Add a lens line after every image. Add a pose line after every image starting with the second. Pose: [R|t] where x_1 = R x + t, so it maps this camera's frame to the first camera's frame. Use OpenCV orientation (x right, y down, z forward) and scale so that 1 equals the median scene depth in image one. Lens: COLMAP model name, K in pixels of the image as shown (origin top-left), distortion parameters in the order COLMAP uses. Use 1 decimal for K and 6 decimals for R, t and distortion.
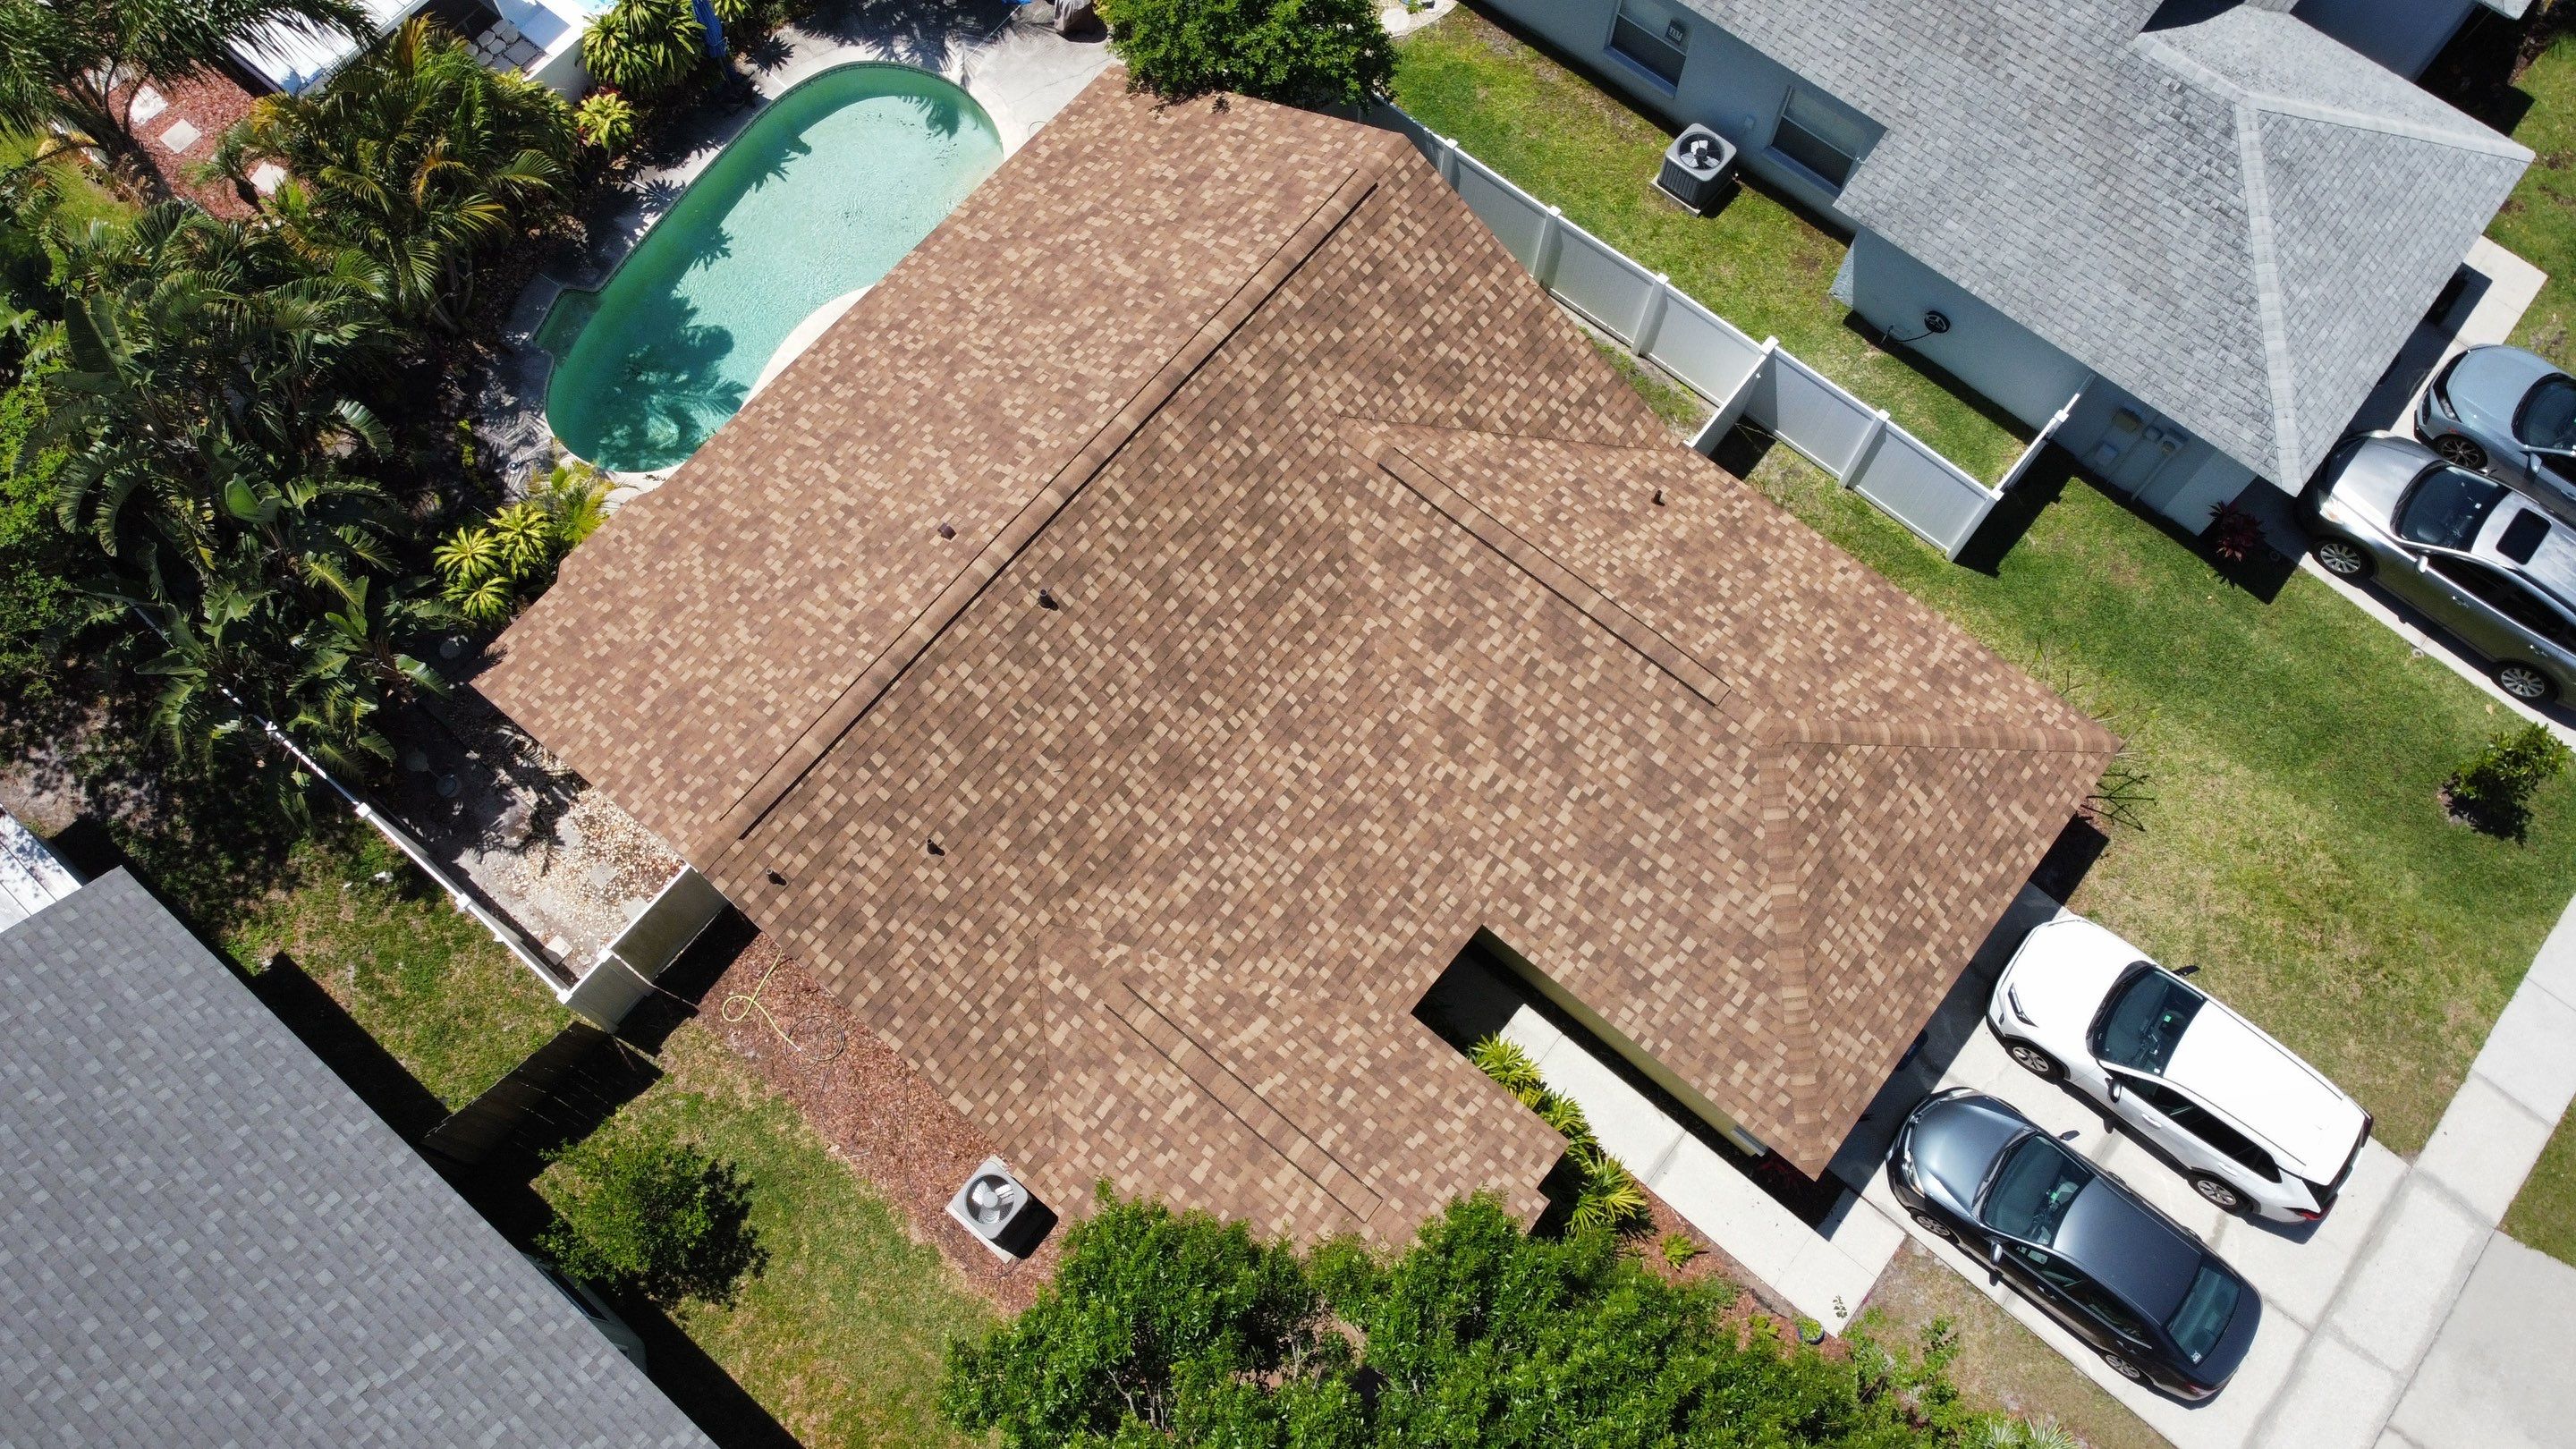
lens RADIAL K [[1980.2, 0, 1253.8], [0, 1980.2, 675.6], [0, 0, 1]] dist [0.014610, -0.049022]
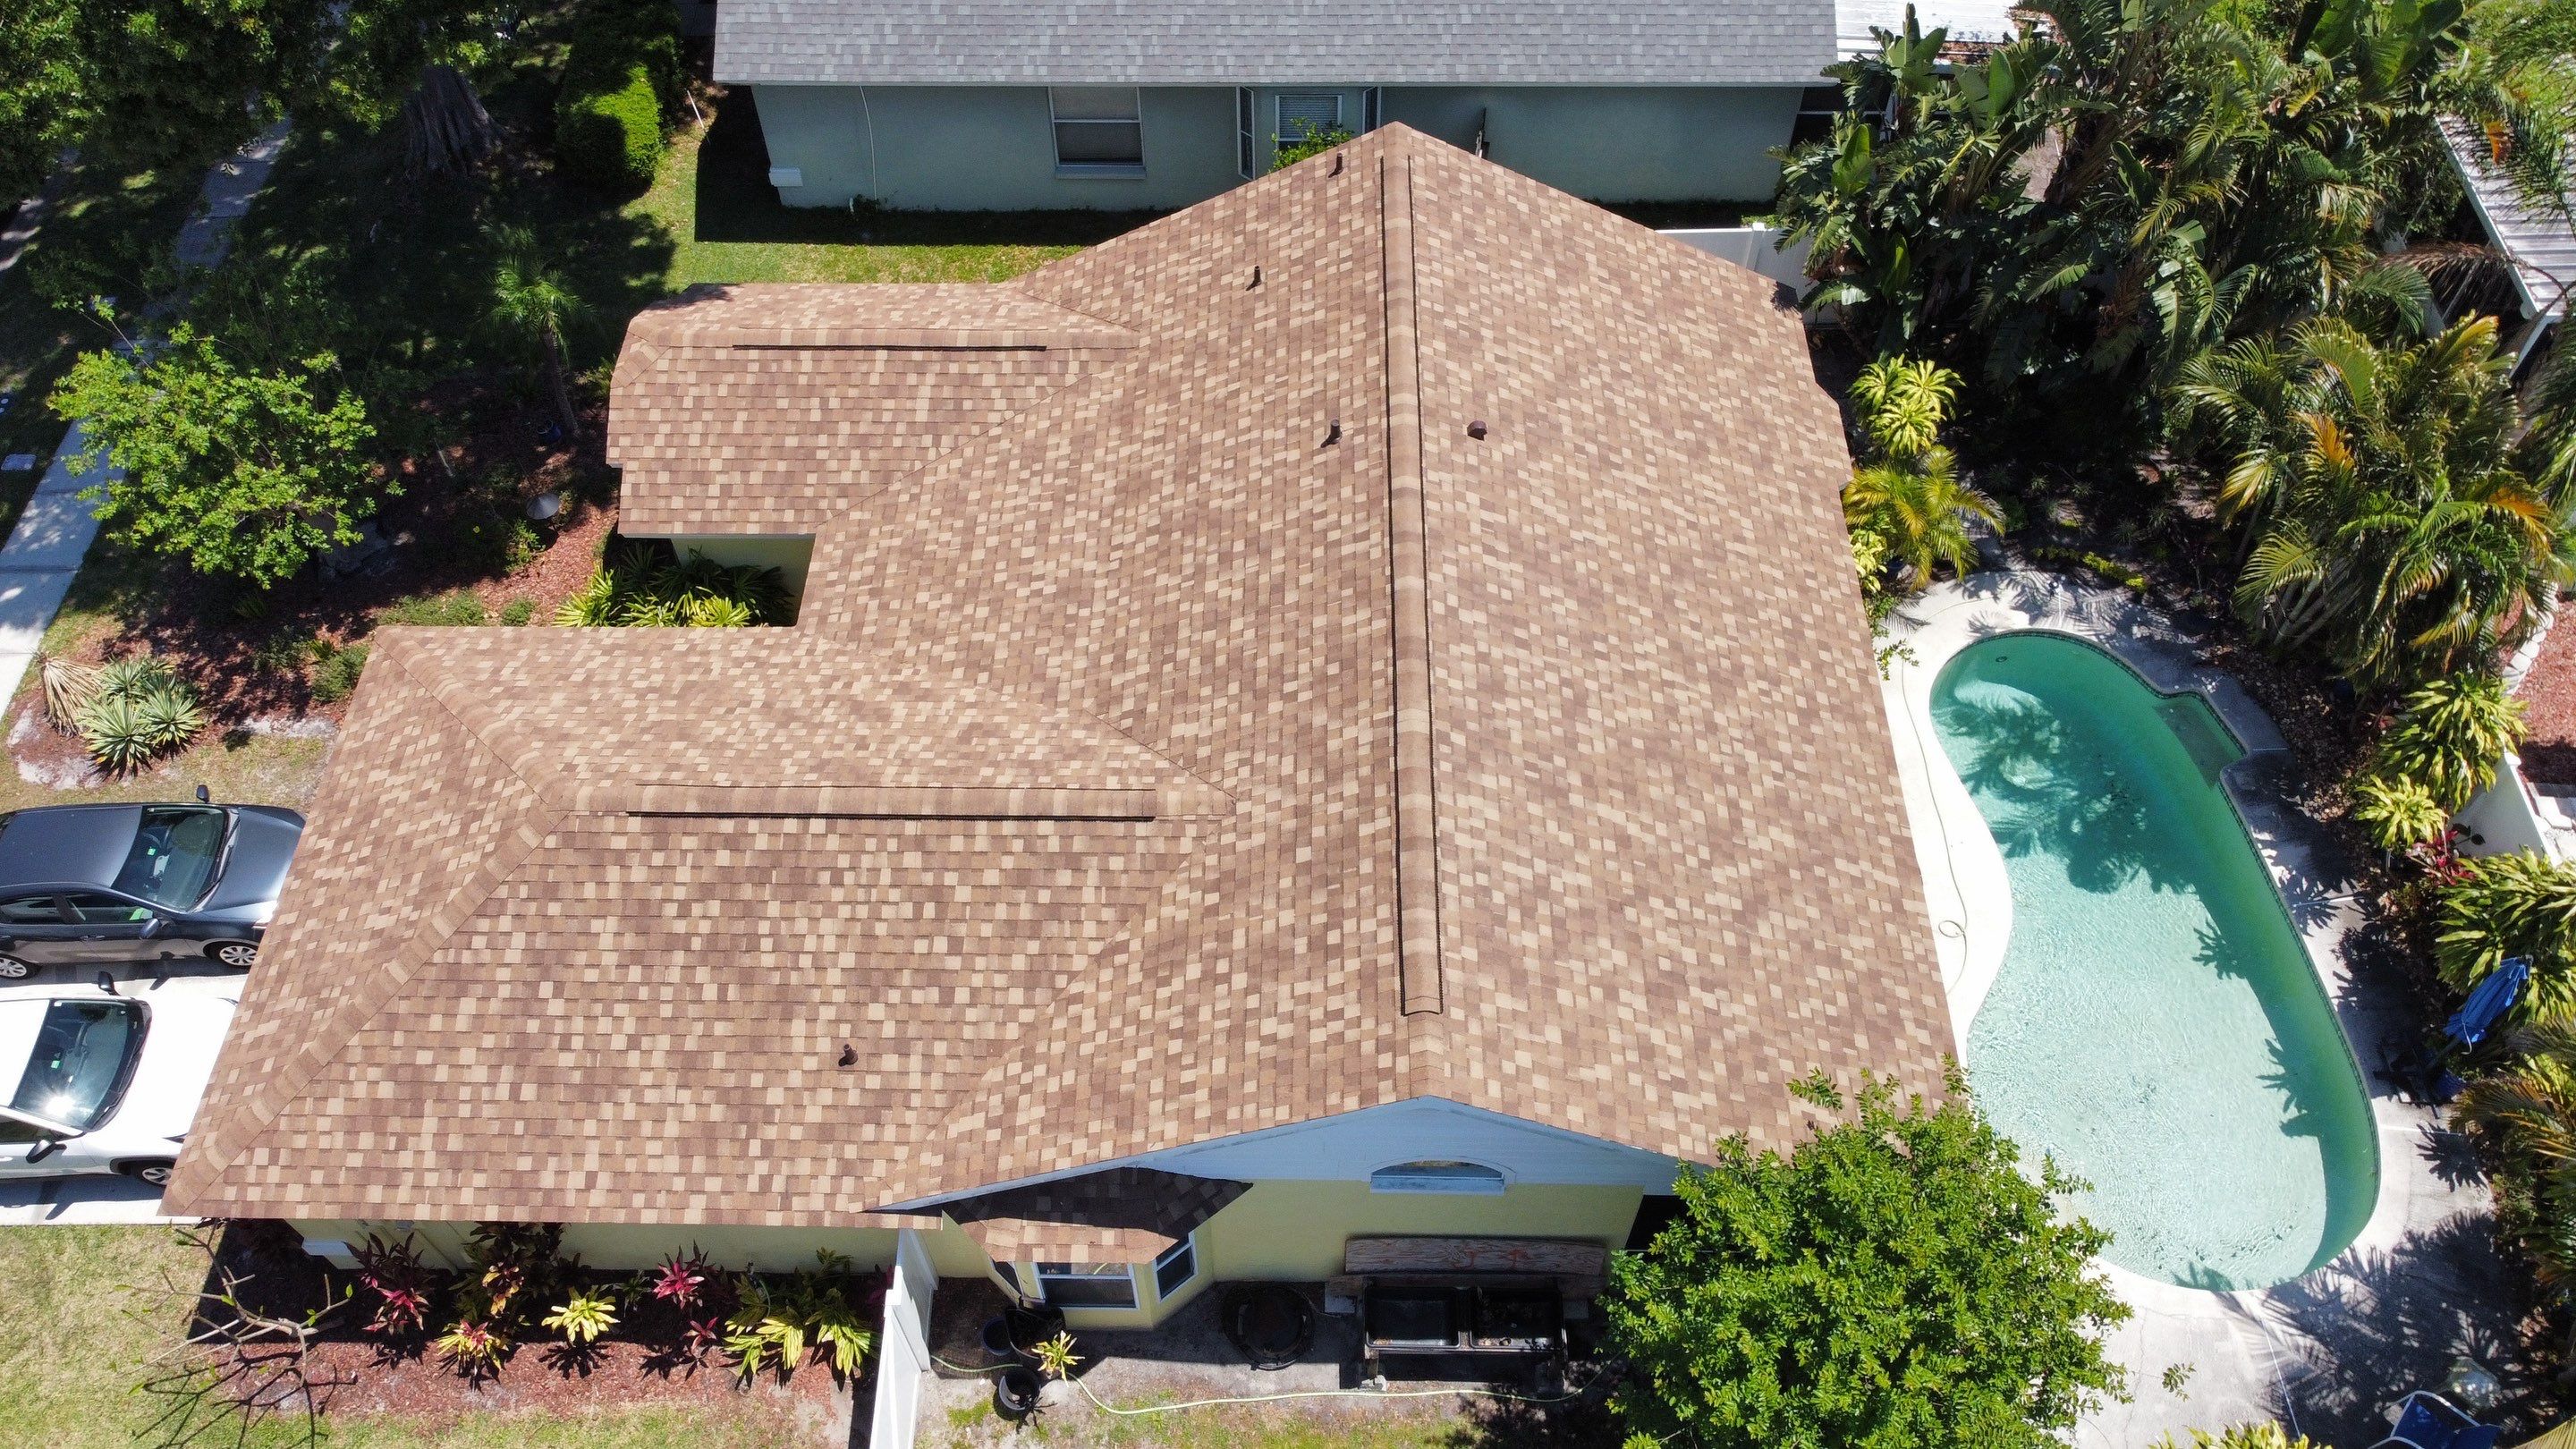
lens RADIAL K [[1980.2, 0, 1250.0], [0, 1980.2, 672.0], [0, 0, 1]] dist [0.014610, -0.049022]
pose [[-0.785339, 0.501070, -0.363554, 0.290131], [-0.561341, -0.328754, 0.759485, -0.695502], [0.261036, 0.800531, 0.539454, 0.553369]]
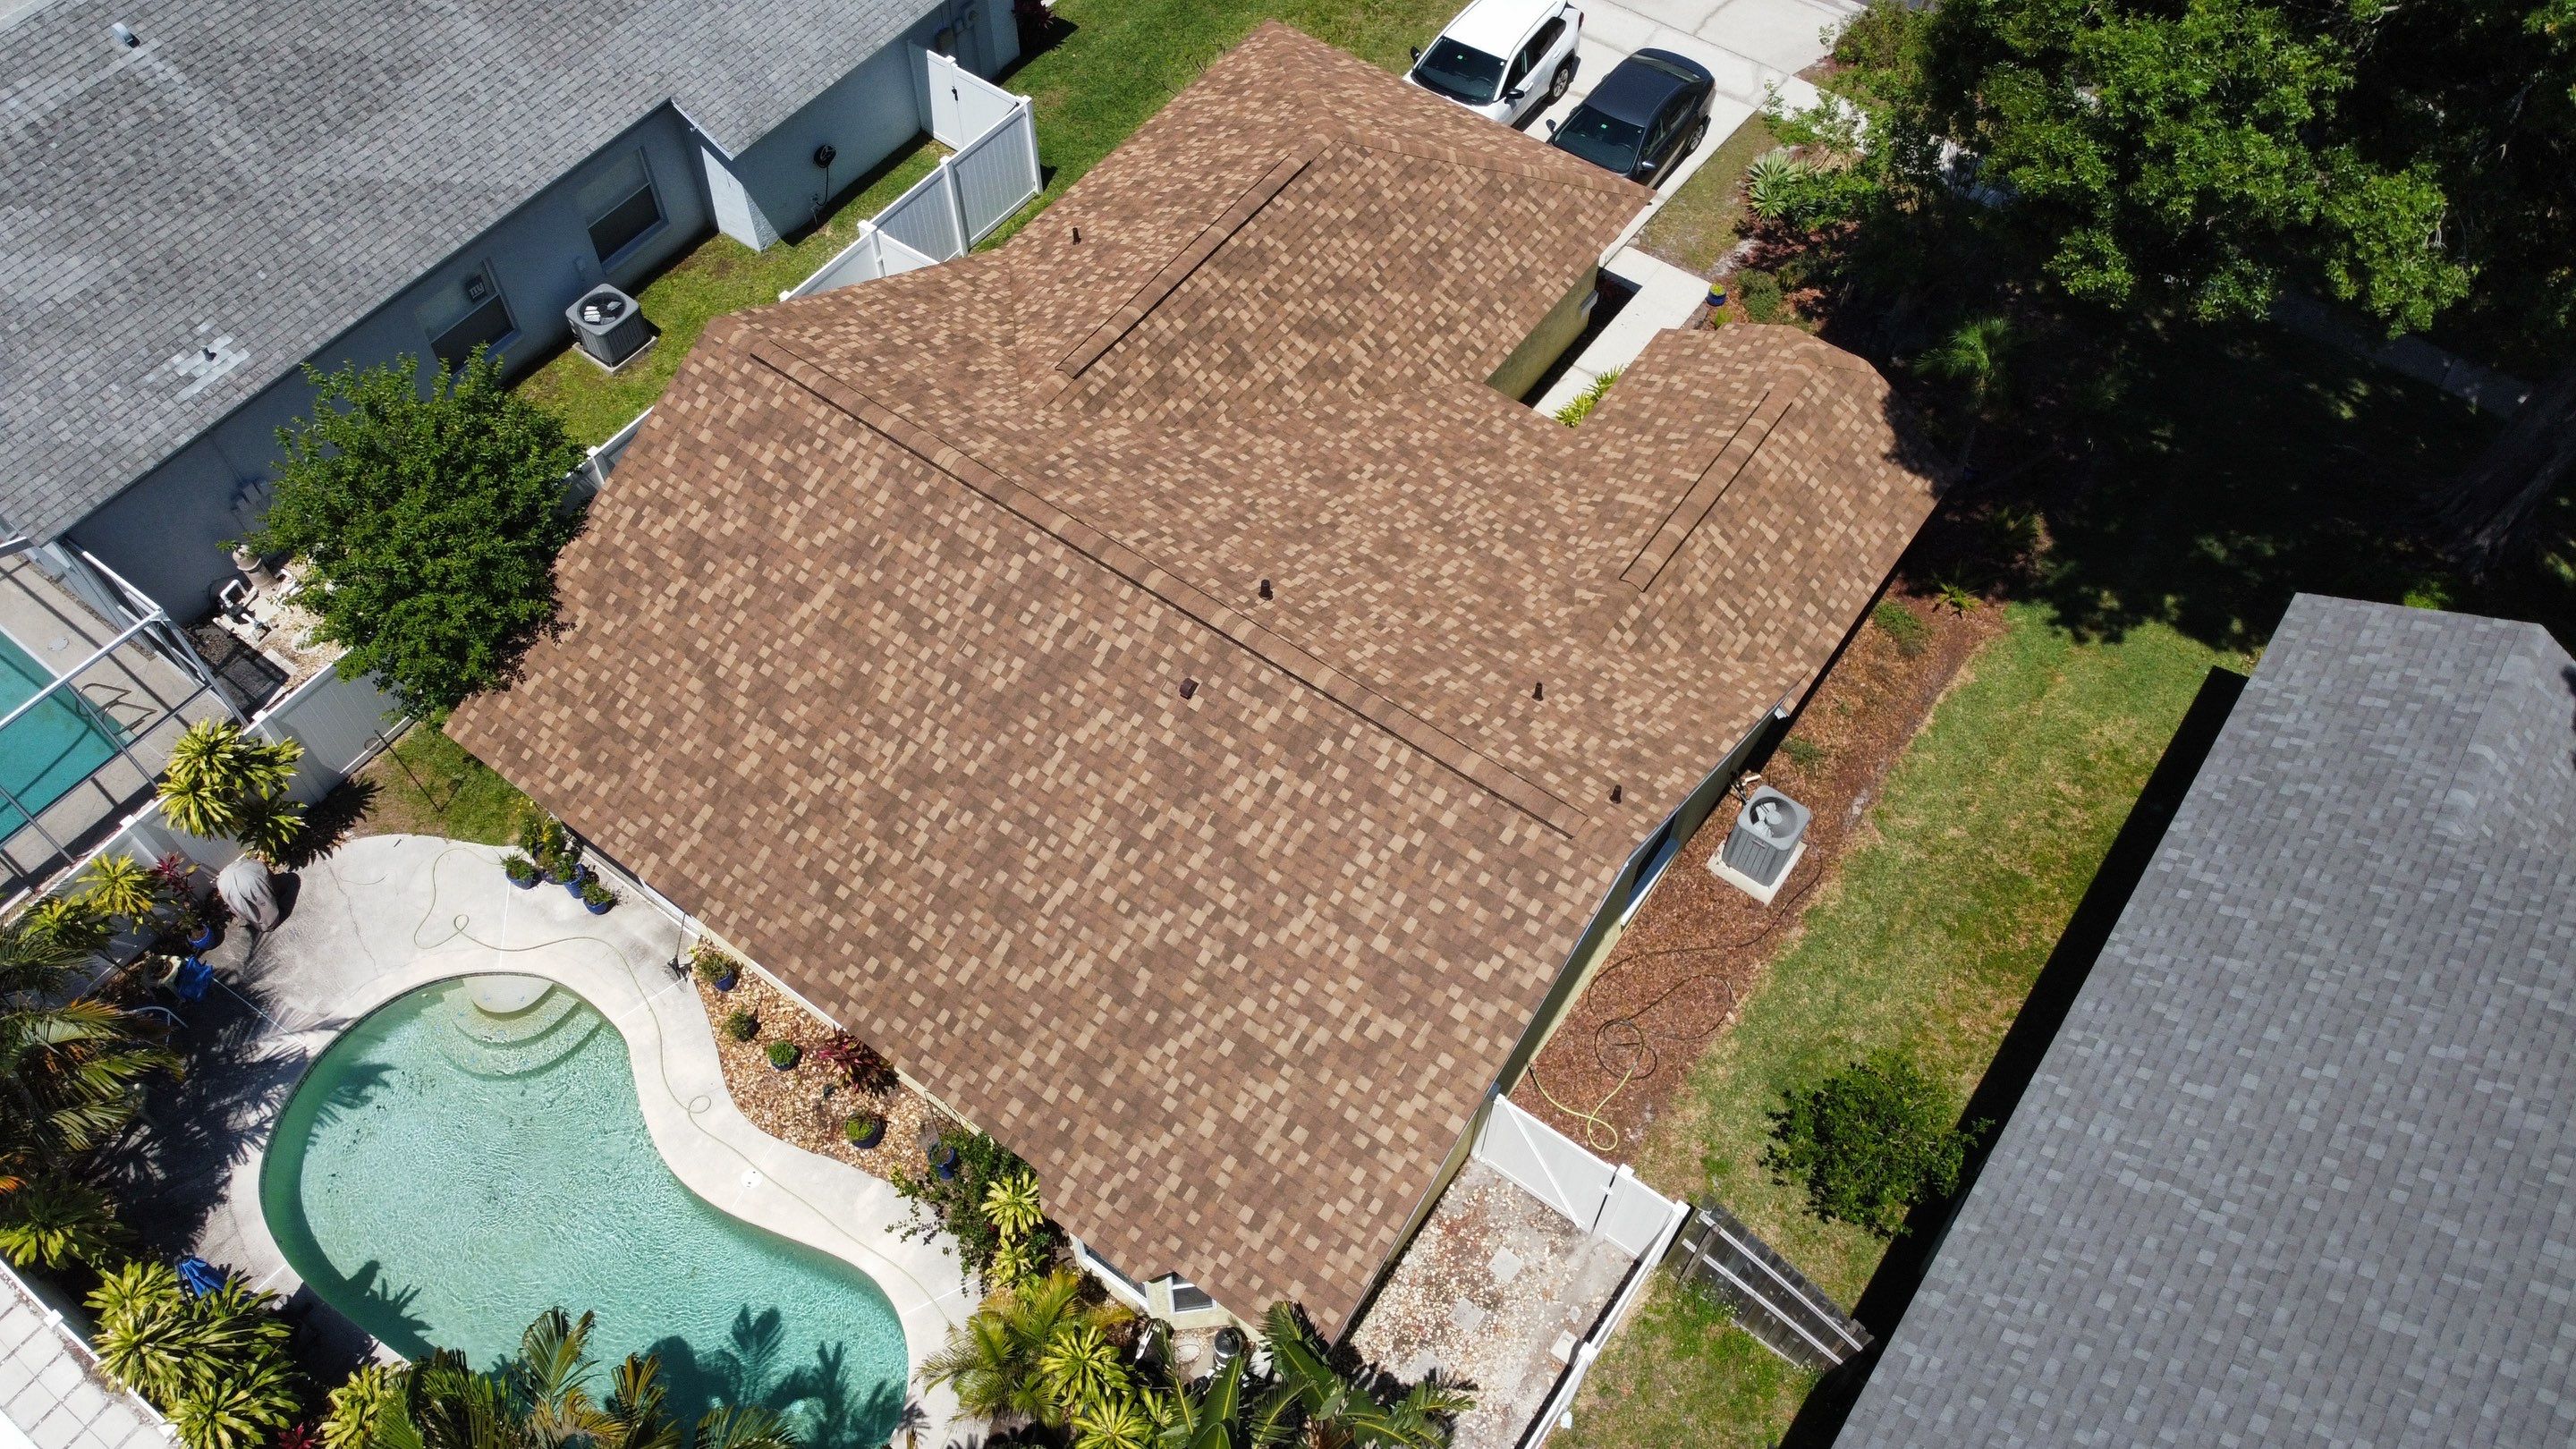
lens RADIAL K [[1980.2, 0, 1250.9], [0, 1980.2, 667.6], [0, 0, 1]] dist [0.014610, -0.049022]
pose [[-0.059220, -0.806725, 0.587952, -0.644665], [0.921142, 0.182817, 0.343622, -0.339826], [-0.384696, 0.561936, 0.732282, 0.315077]]
